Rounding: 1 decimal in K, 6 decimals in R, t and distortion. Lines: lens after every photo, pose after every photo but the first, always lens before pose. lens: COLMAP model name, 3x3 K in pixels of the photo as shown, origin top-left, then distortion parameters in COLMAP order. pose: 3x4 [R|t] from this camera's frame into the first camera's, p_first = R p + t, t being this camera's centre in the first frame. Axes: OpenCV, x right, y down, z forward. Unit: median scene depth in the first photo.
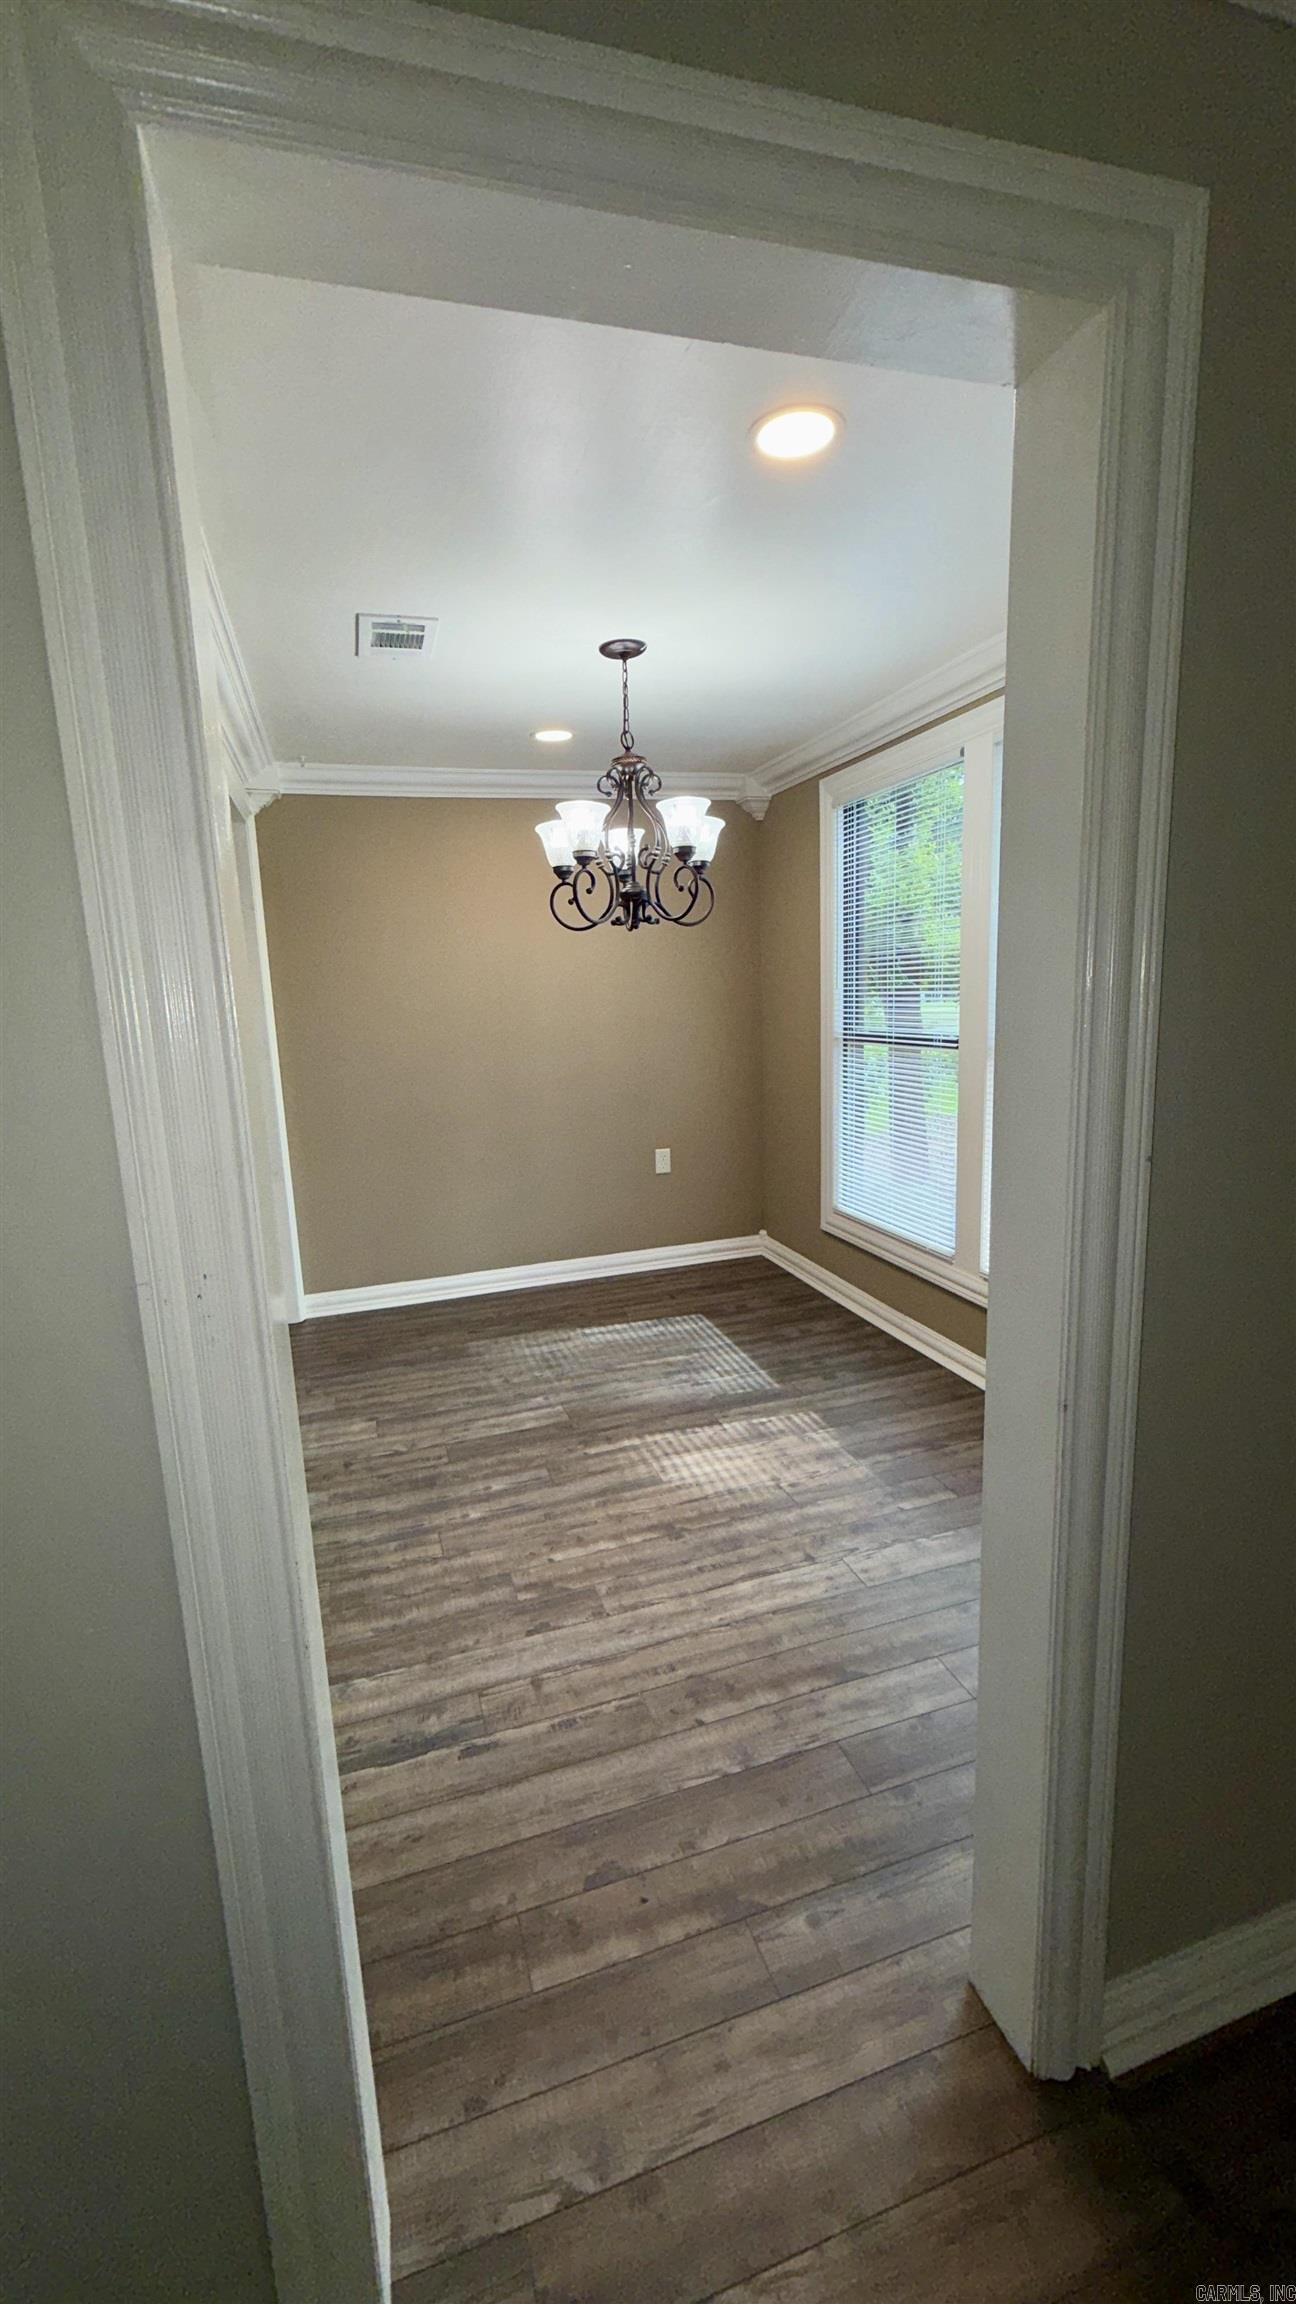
lens RADIAL K [[945.8, 0, 648.0], [0, 945.8, 1152.0], [0, 0, 1]] dist [0.001960, 0.000261]
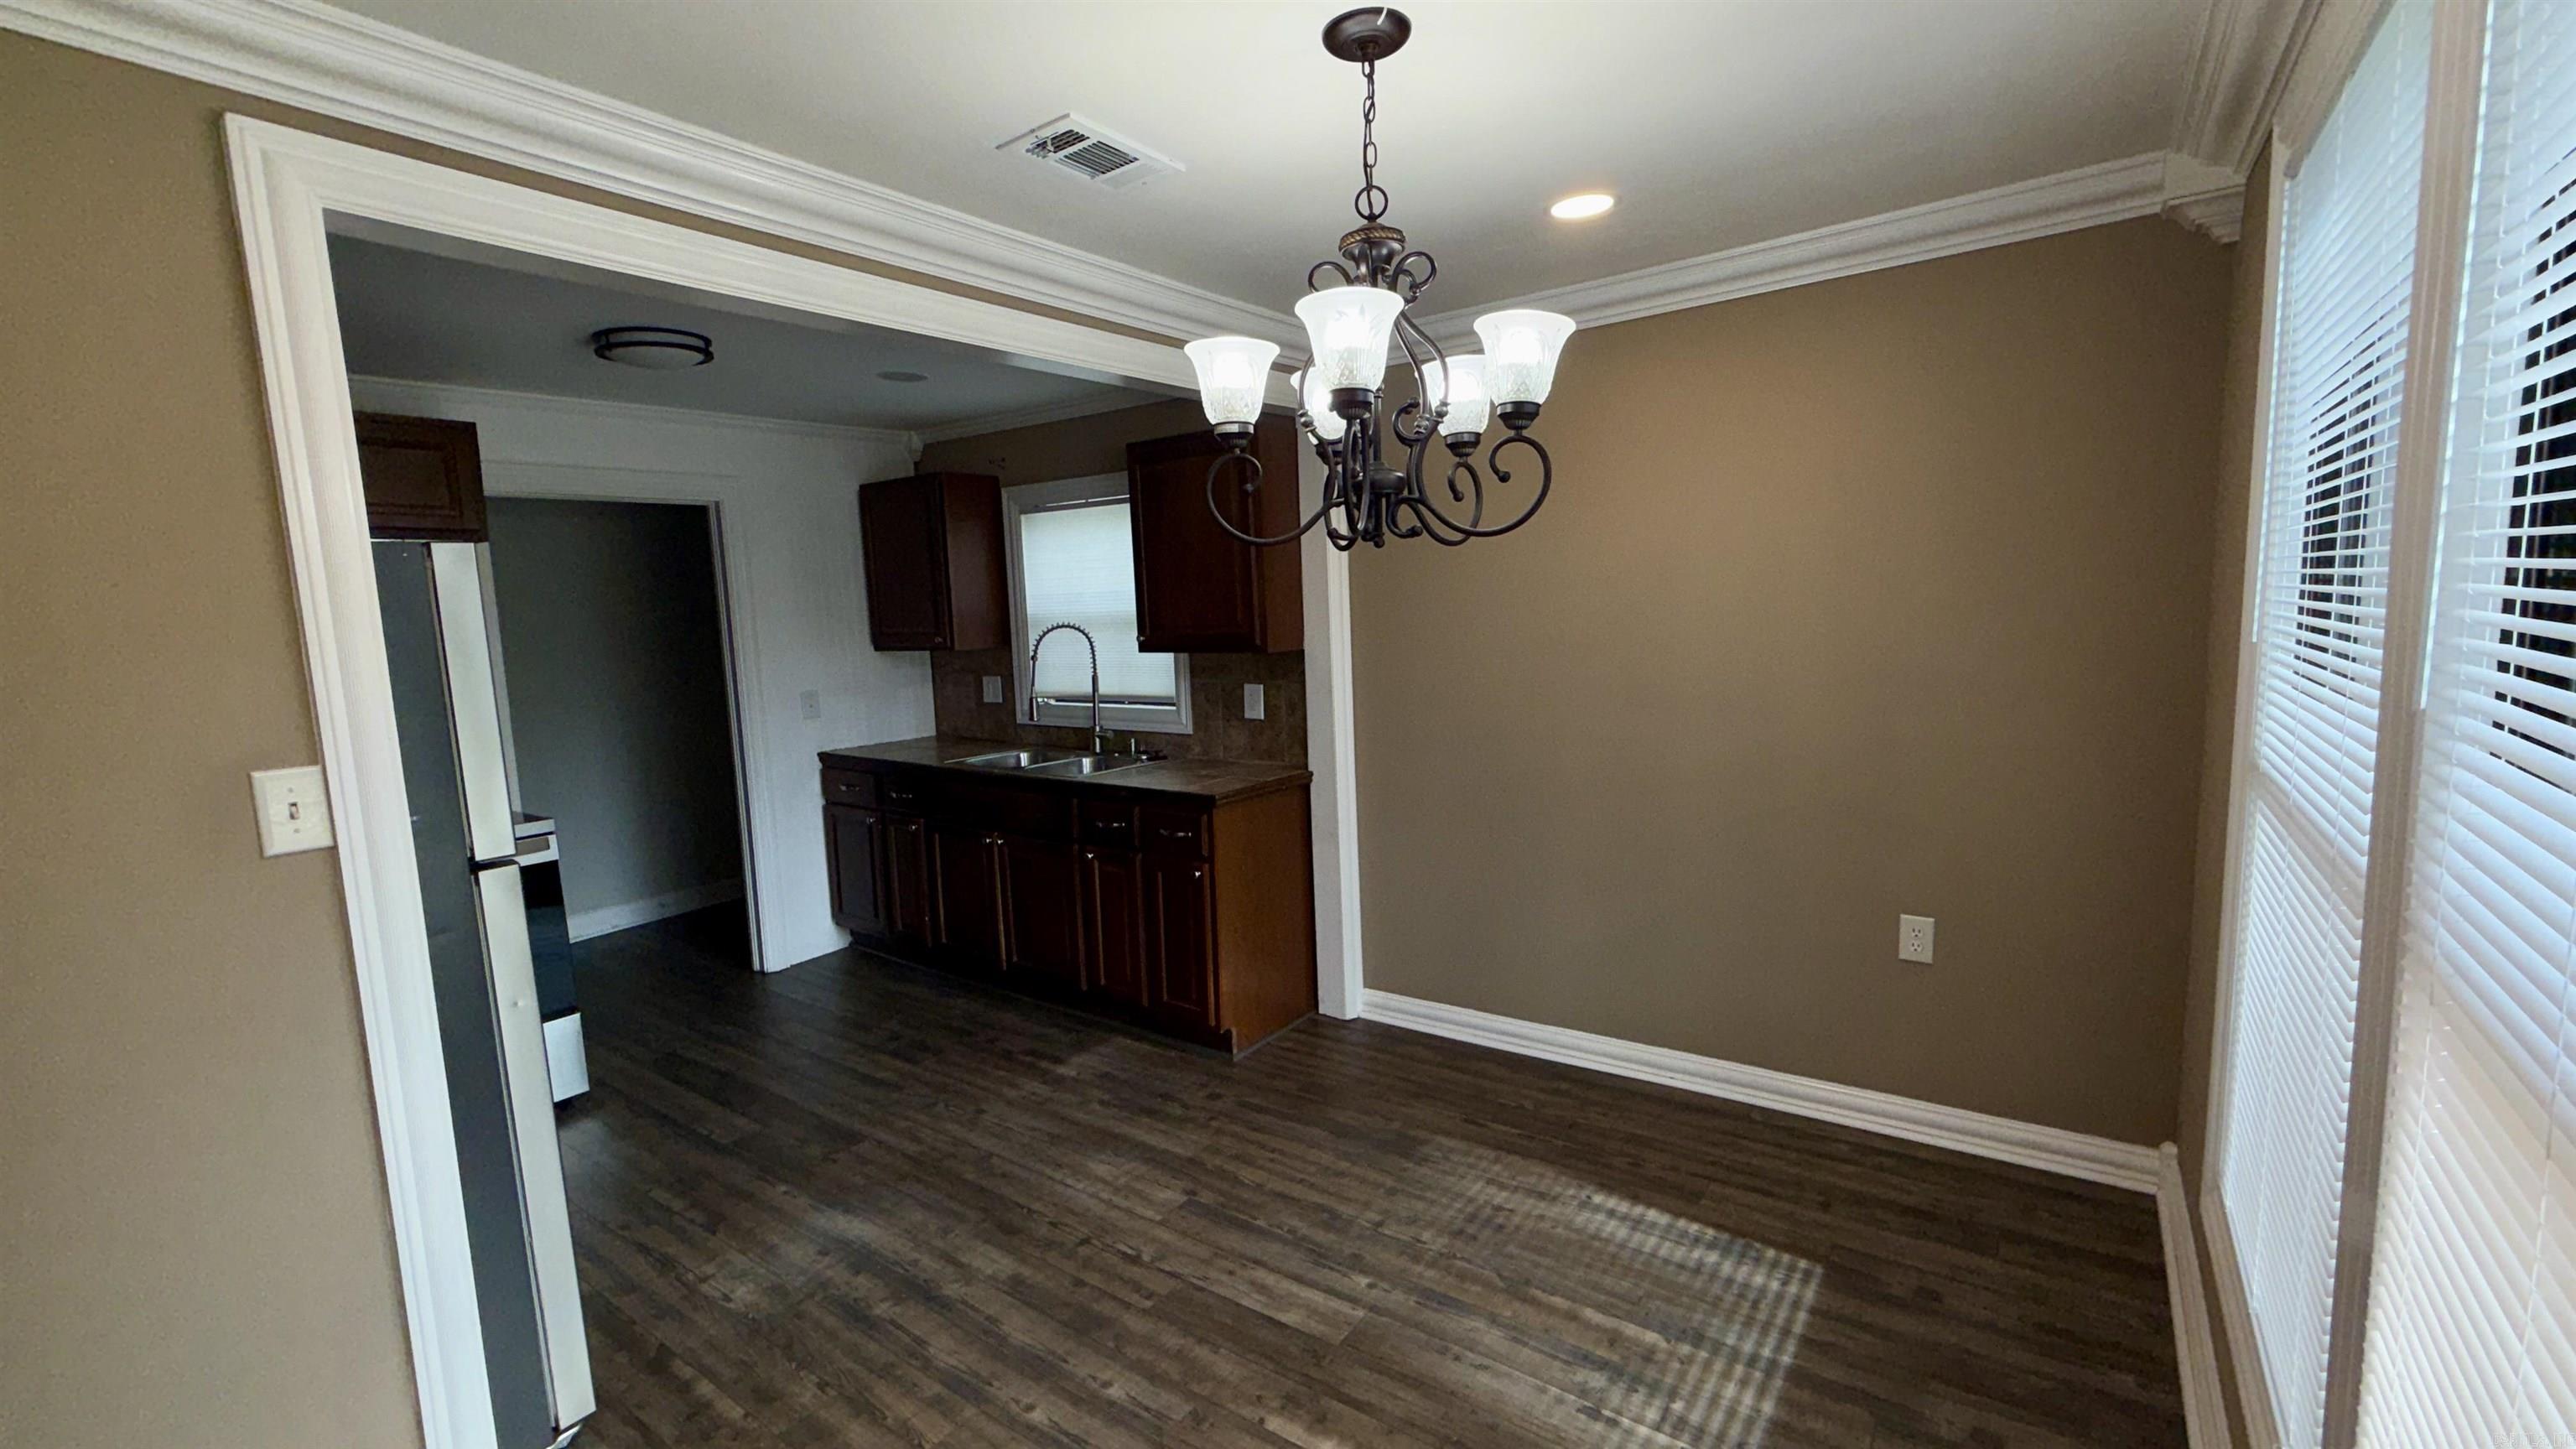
lens RADIAL K [[1057.4, 0, 1288.0], [0, 1057.4, 724.5], [0, 0, 1]] dist [0.001960, 0.000261]
pose [[0.596021, 0.106015, -0.795940, 0.445996], [-0.121863, 0.991706, 0.040836, -0.152913], [0.793668, 0.072657, 0.603997, 0.599078]]
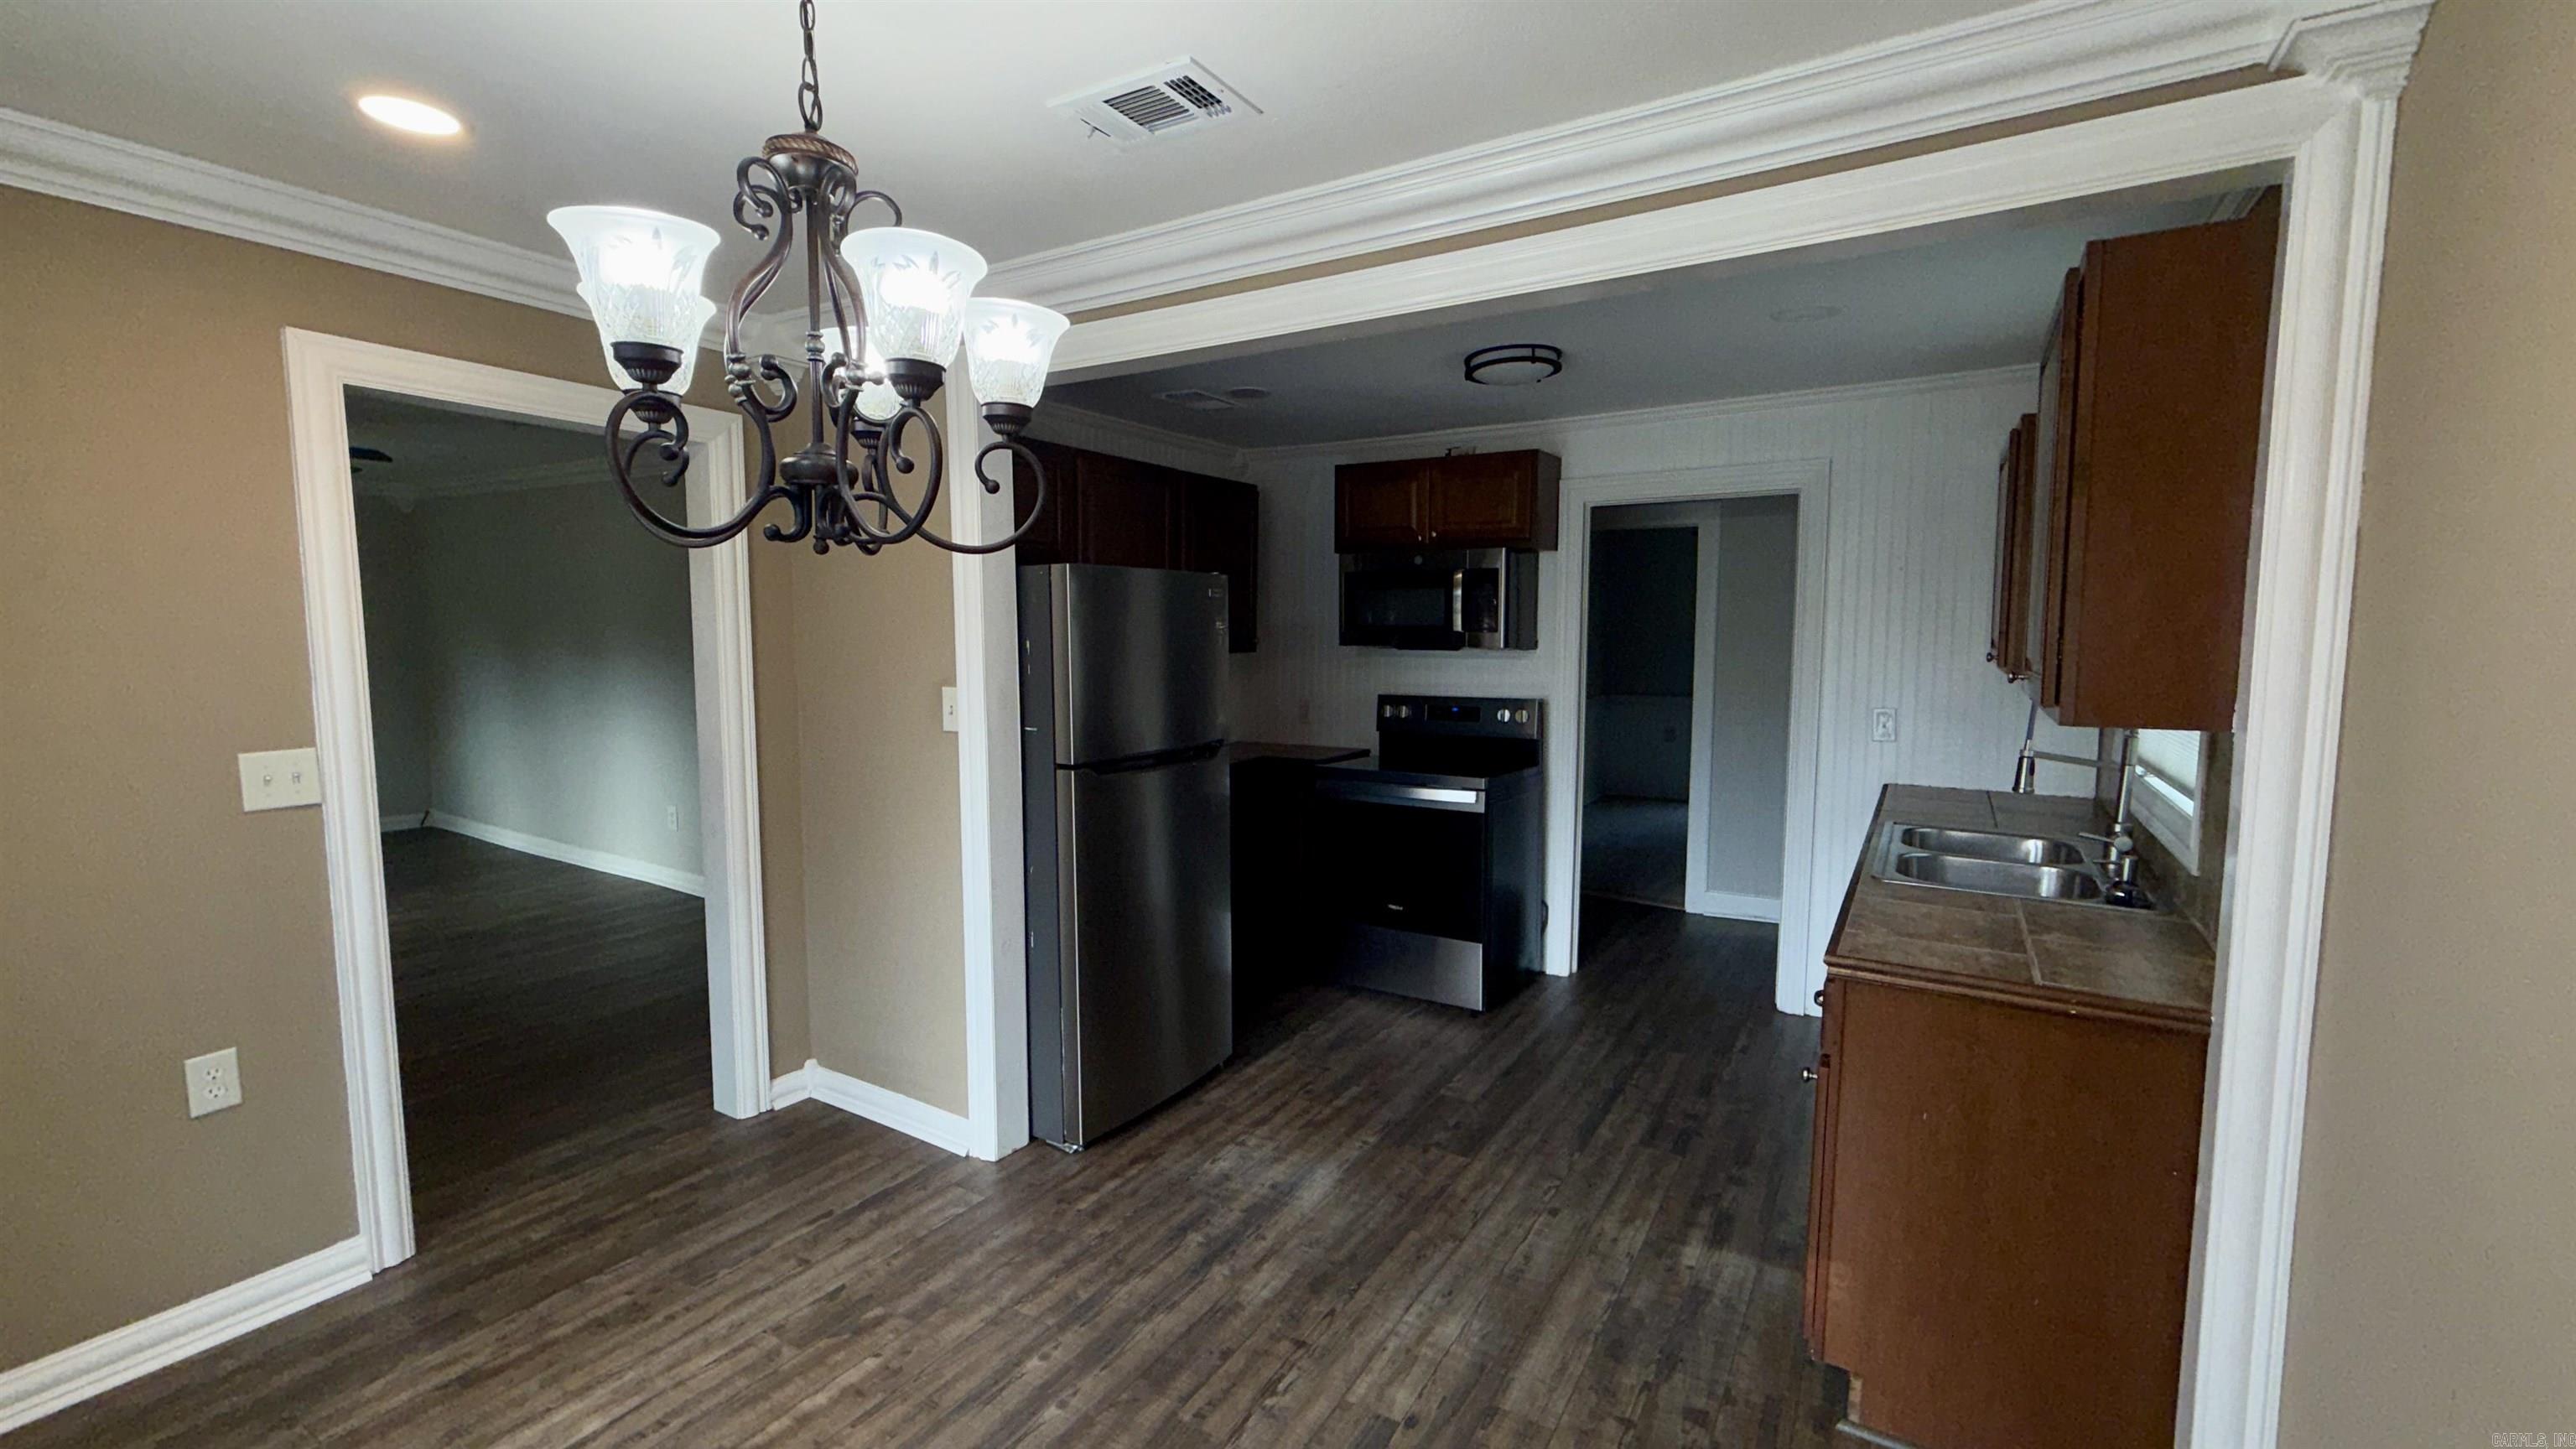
lens RADIAL K [[1052.3, 0, 1291.4], [0, 1052.3, 714.0], [0, 0, 1]] dist [0.010269, 0.000283]
pose [[-0.750785, 0.095064, -0.653670, 0.148250], [-0.083459, 0.968007, 0.236637, -0.301711], [0.655253, 0.232218, -0.718831, 1.495337]]
